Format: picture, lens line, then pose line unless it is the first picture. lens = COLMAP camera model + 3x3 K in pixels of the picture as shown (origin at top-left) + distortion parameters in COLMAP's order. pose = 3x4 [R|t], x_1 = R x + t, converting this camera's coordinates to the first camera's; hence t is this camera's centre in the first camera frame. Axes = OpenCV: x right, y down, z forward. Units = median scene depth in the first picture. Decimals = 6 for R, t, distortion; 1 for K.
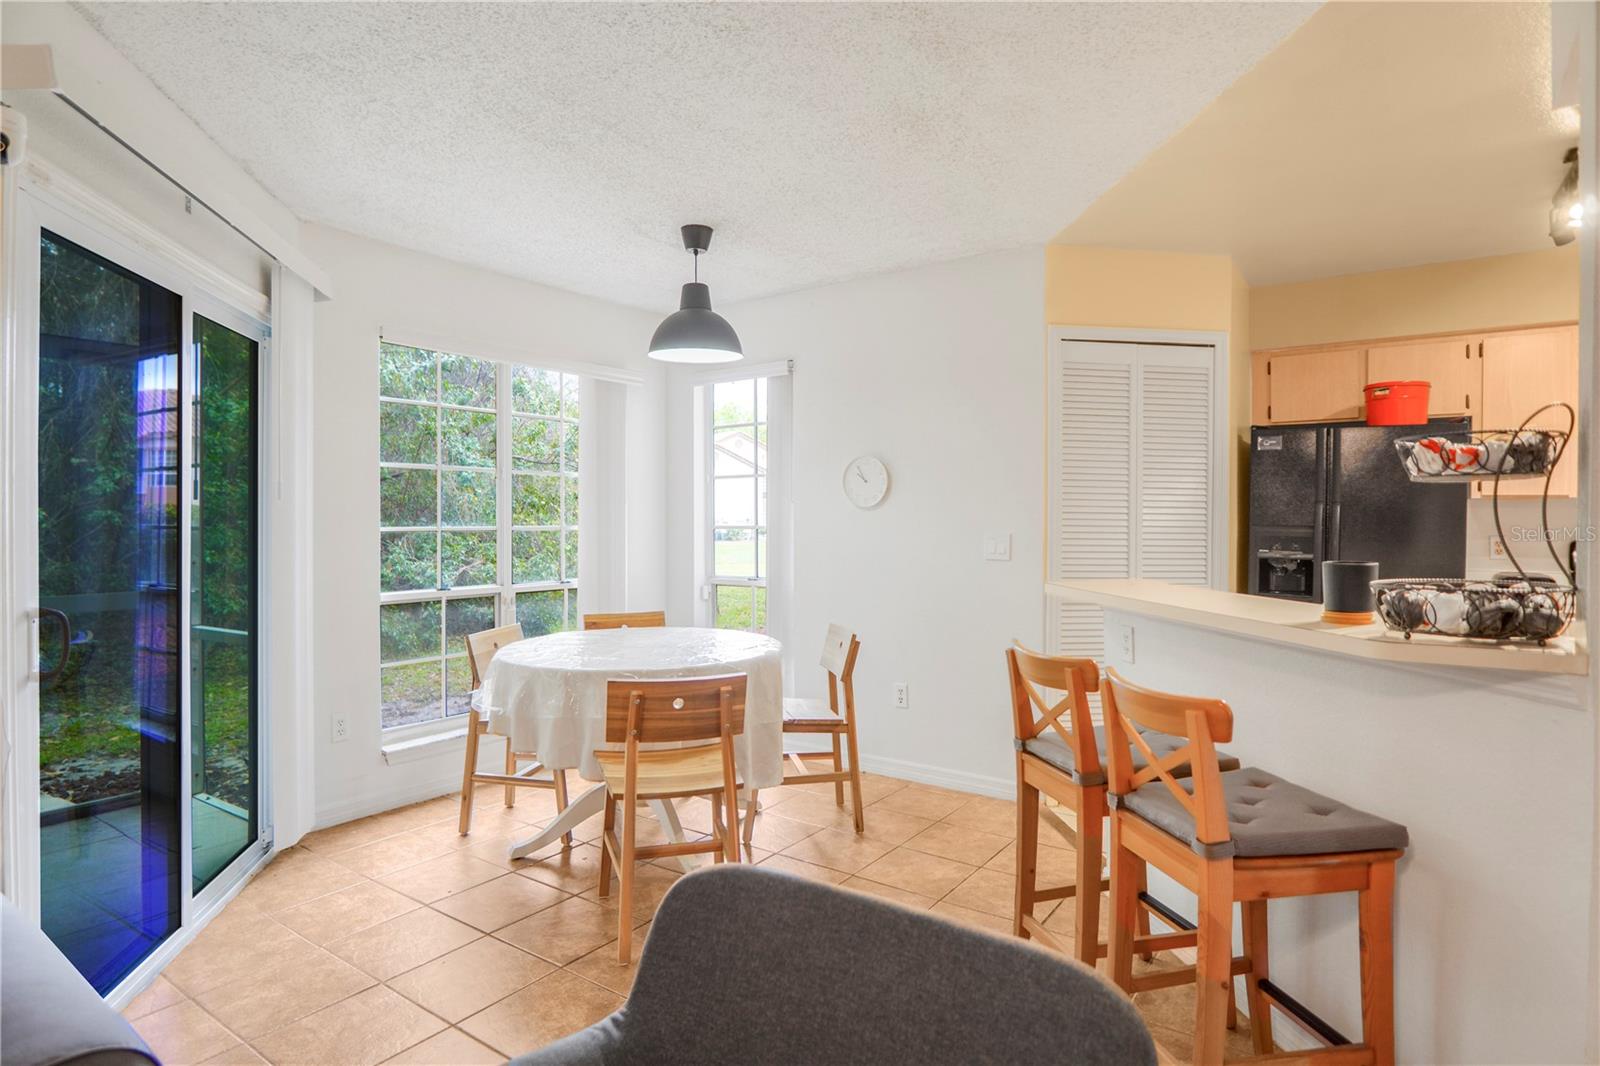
lens RADIAL K [[857.7, 0, 802.4], [0, 857.7, 521.4], [0, 0, 1]] dist [-0.018571, -0.000576]
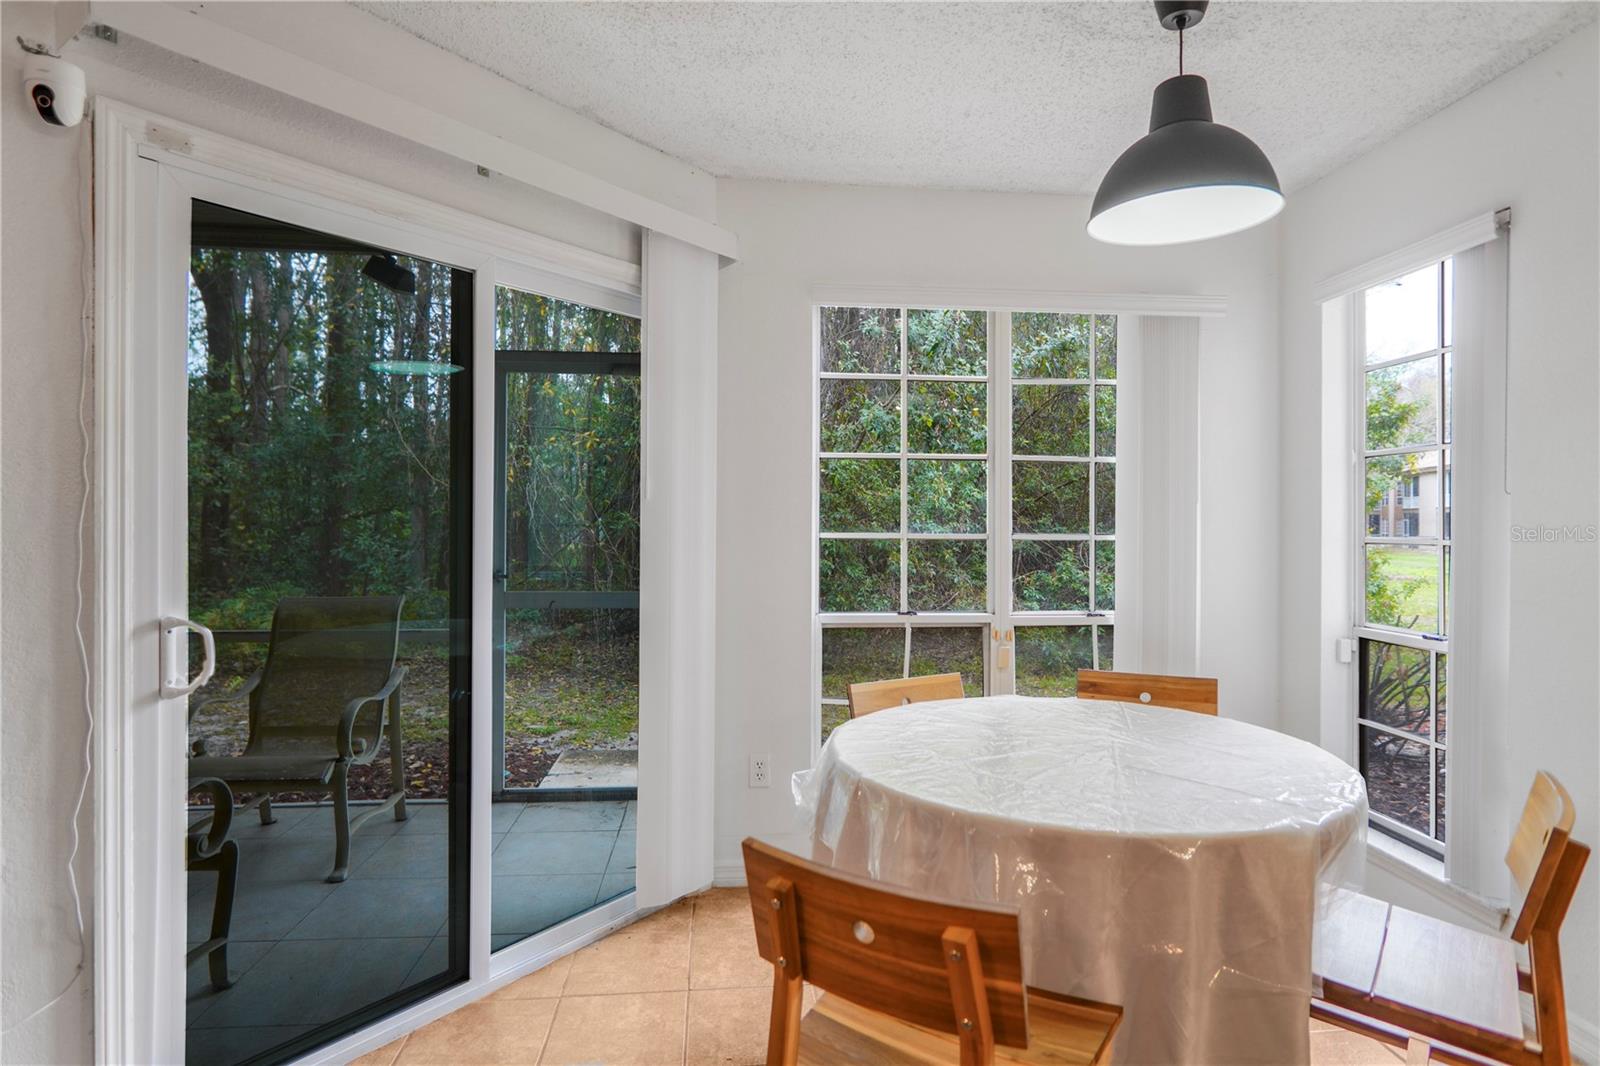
lens RADIAL K [[857.7, 0, 802.4], [0, 857.7, 521.4], [0, 0, 1]] dist [-0.018571, -0.000576]
pose [[0.647472, 0.001793, -0.762087, 0.123904], [-0.007030, 0.999969, -0.003620, -0.001331], [0.762057, 0.007701, 0.647464, 0.481347]]
